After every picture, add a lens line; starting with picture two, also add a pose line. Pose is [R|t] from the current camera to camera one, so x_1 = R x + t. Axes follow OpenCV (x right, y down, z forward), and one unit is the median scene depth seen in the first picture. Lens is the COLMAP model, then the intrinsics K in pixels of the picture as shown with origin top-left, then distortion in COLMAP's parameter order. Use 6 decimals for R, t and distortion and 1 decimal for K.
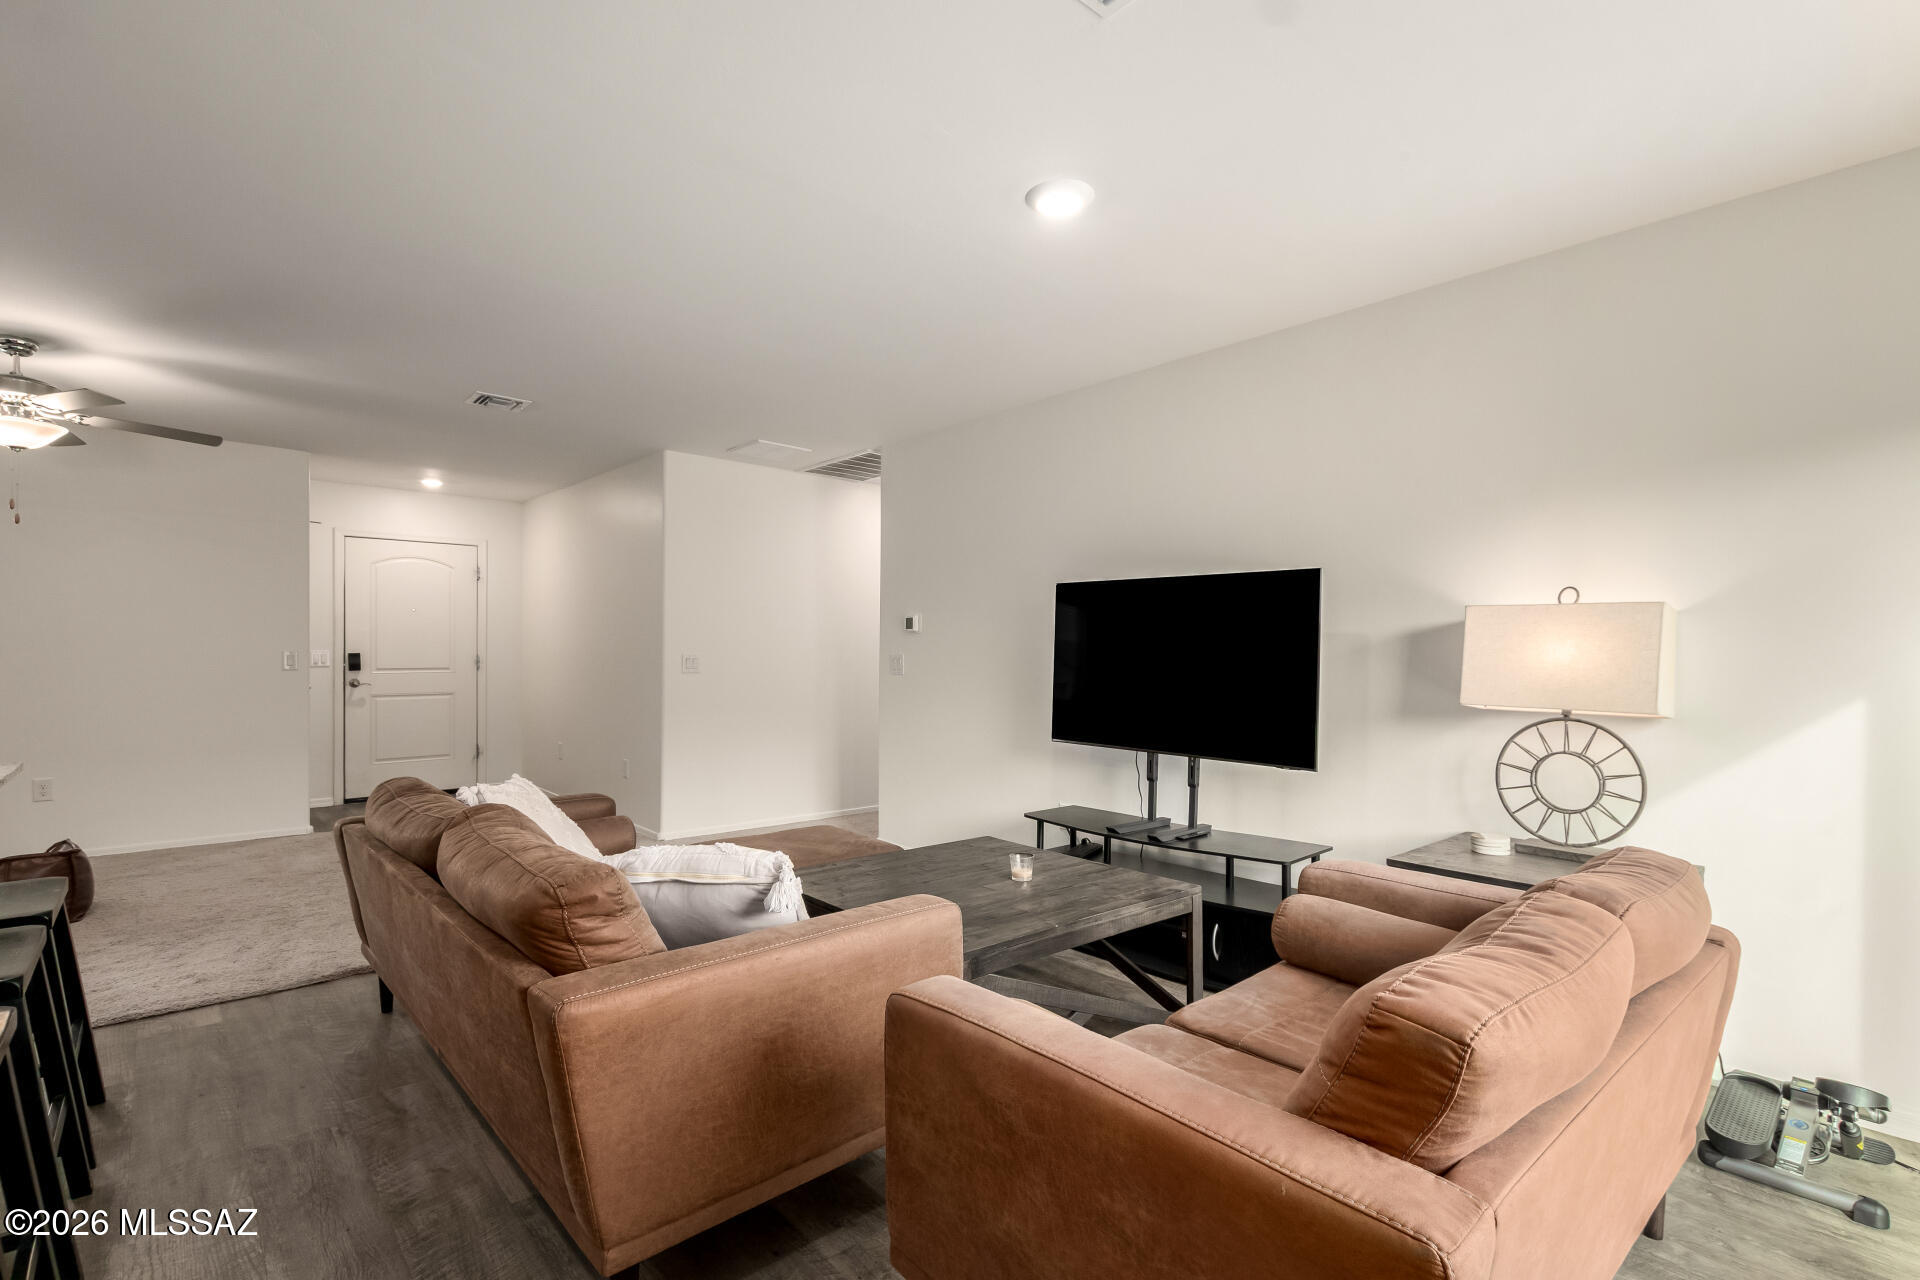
lens RADIAL K [[886.9, 0, 955.0], [0, 886.9, 646.1], [0, 0, 1]] dist [0.000005, -0.000366]
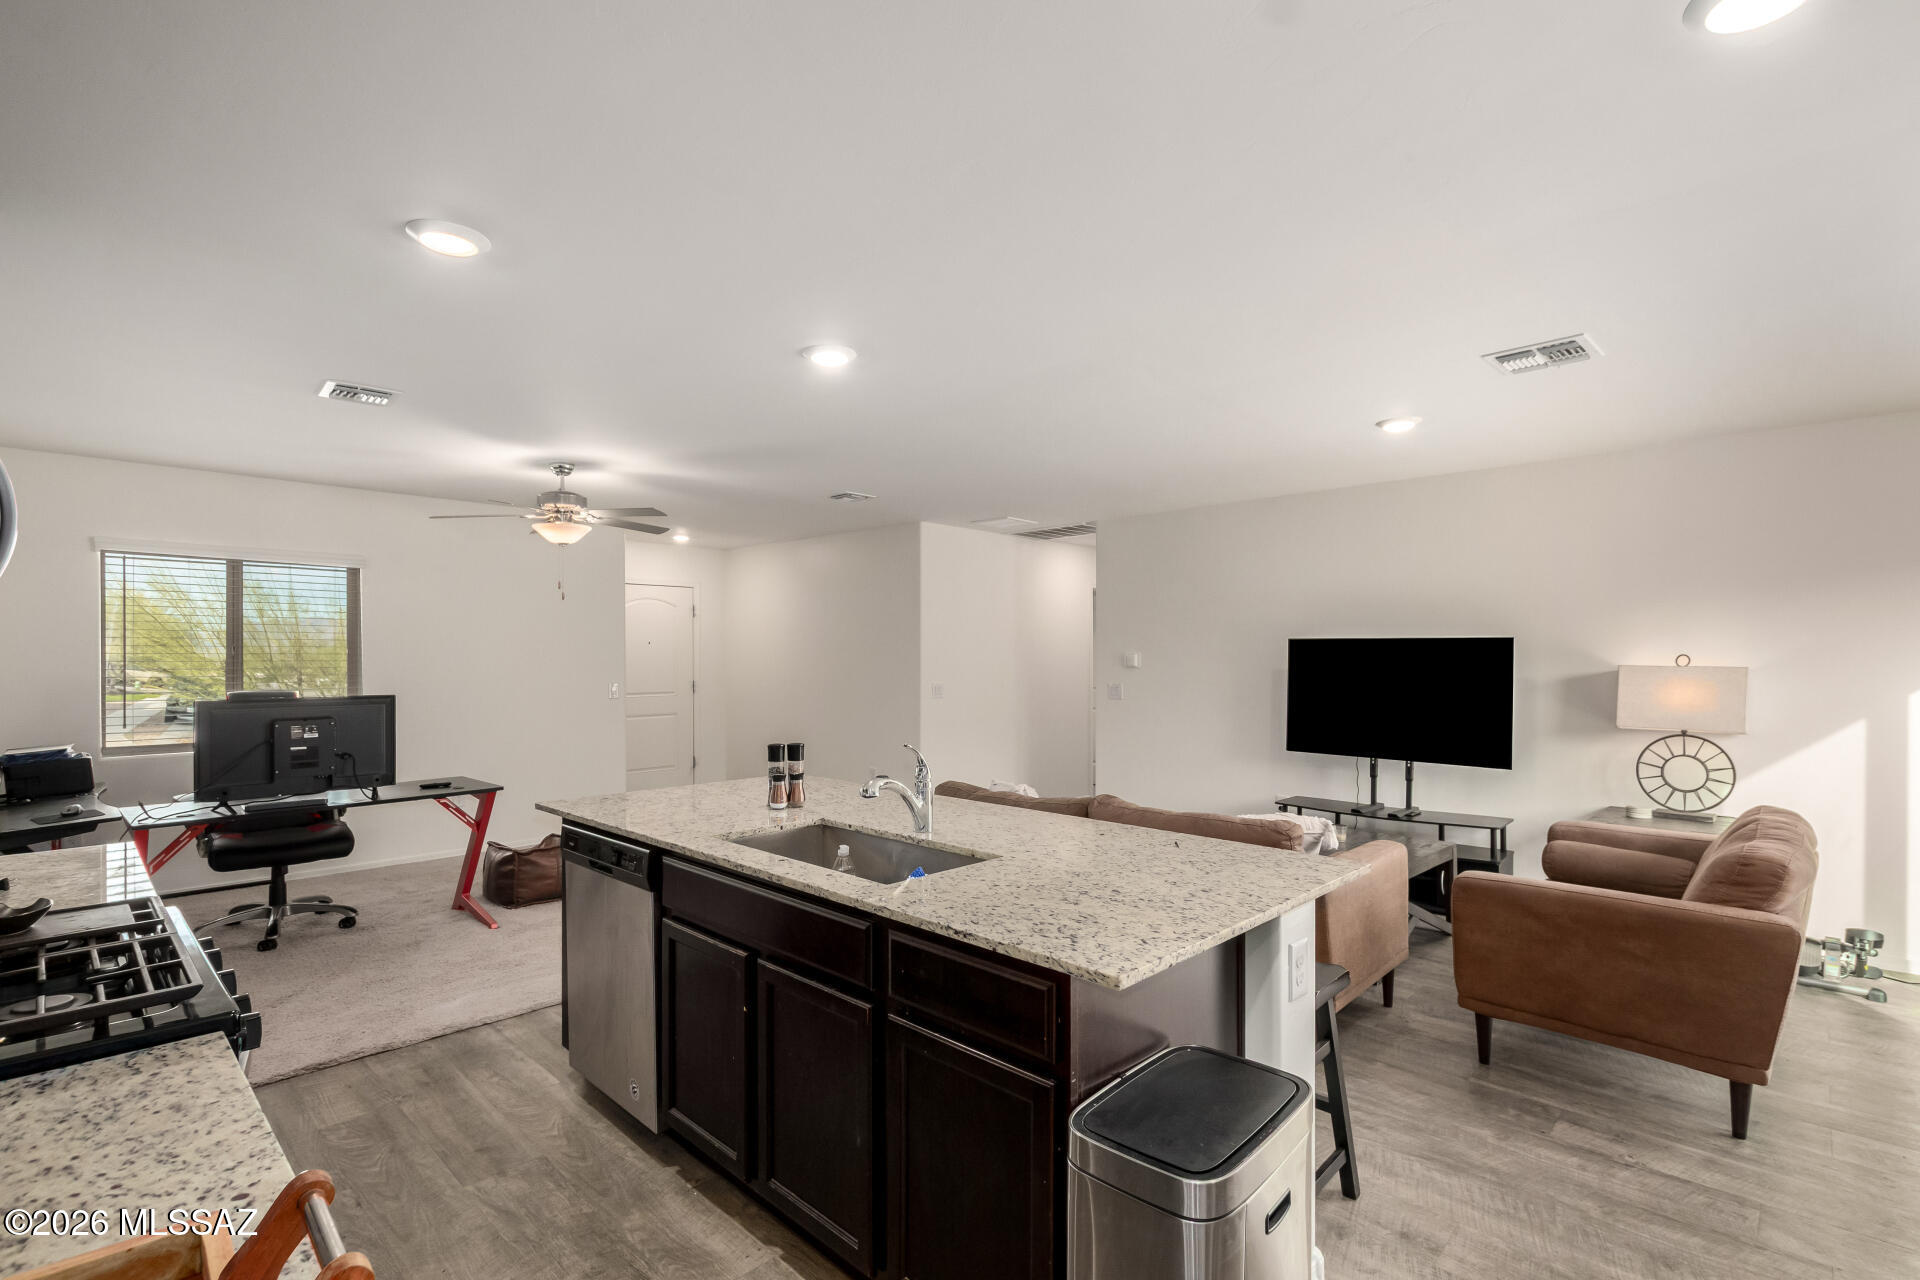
lens RADIAL K [[886.9, 0, 960.8], [0, 886.9, 649.2], [0, 0, 1]] dist [0.000005, -0.000366]
pose [[0.997673, -0.004300, 0.068049, -0.751961], [0.004388, 0.999990, -0.001145, -0.080662], [-0.068043, 0.001441, 0.997681, -0.546241]]
